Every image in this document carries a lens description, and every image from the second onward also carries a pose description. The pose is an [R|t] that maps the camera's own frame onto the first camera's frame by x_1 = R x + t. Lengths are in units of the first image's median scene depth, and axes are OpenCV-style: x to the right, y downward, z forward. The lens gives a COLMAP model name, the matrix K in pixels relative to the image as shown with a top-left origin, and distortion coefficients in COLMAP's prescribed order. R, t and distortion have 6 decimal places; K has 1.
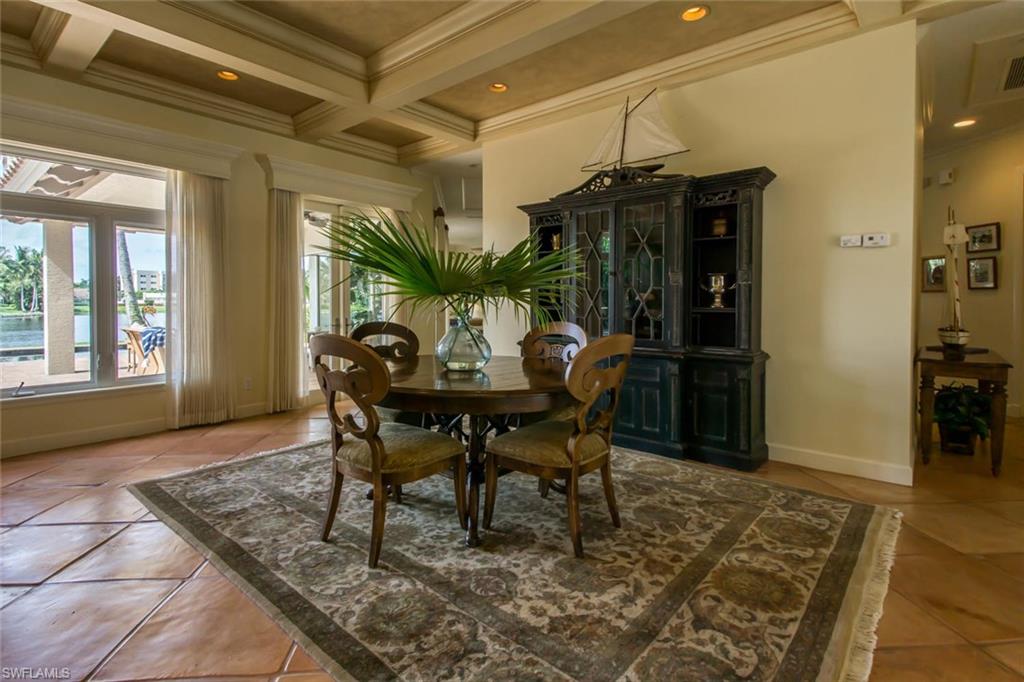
lens RADIAL K [[495.5, 0, 506.1], [0, 495.5, 309.0], [0, 0, 1]] dist [0.026842, -0.011279]
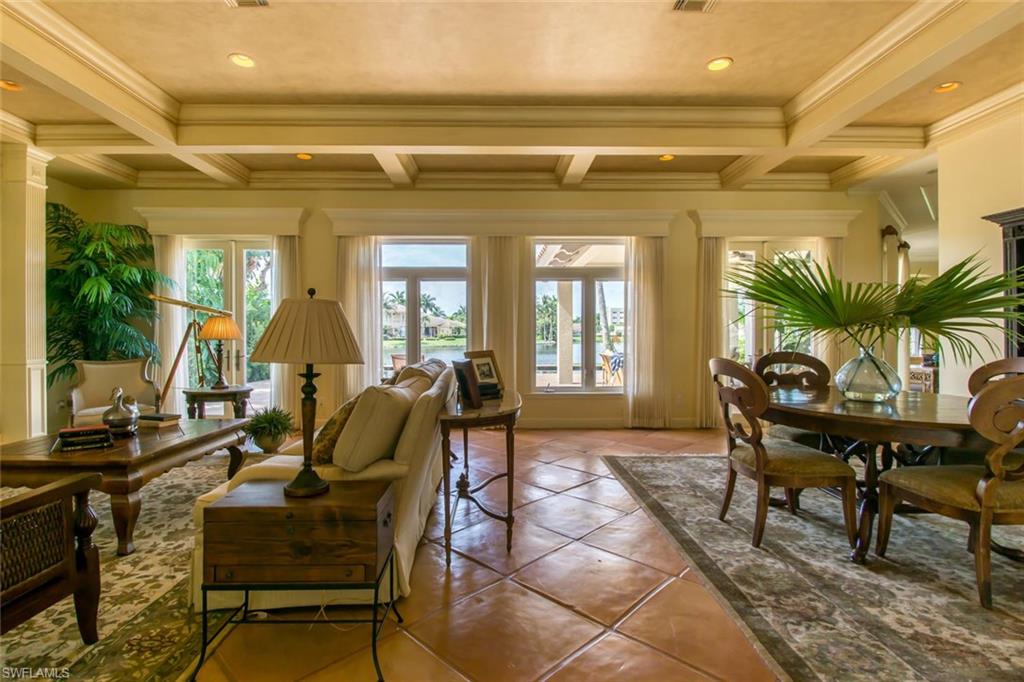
lens RADIAL K [[490.6, 0, 512.0], [0, 490.6, 341.0], [0, 0, 1]] dist [0.002016, -0.000350]
pose [[0.673228, 0.009896, -0.739369, 0.171803], [-0.009146, 0.999945, 0.005055, 0.002455], [0.739379, 0.003359, 0.673282, -0.210567]]
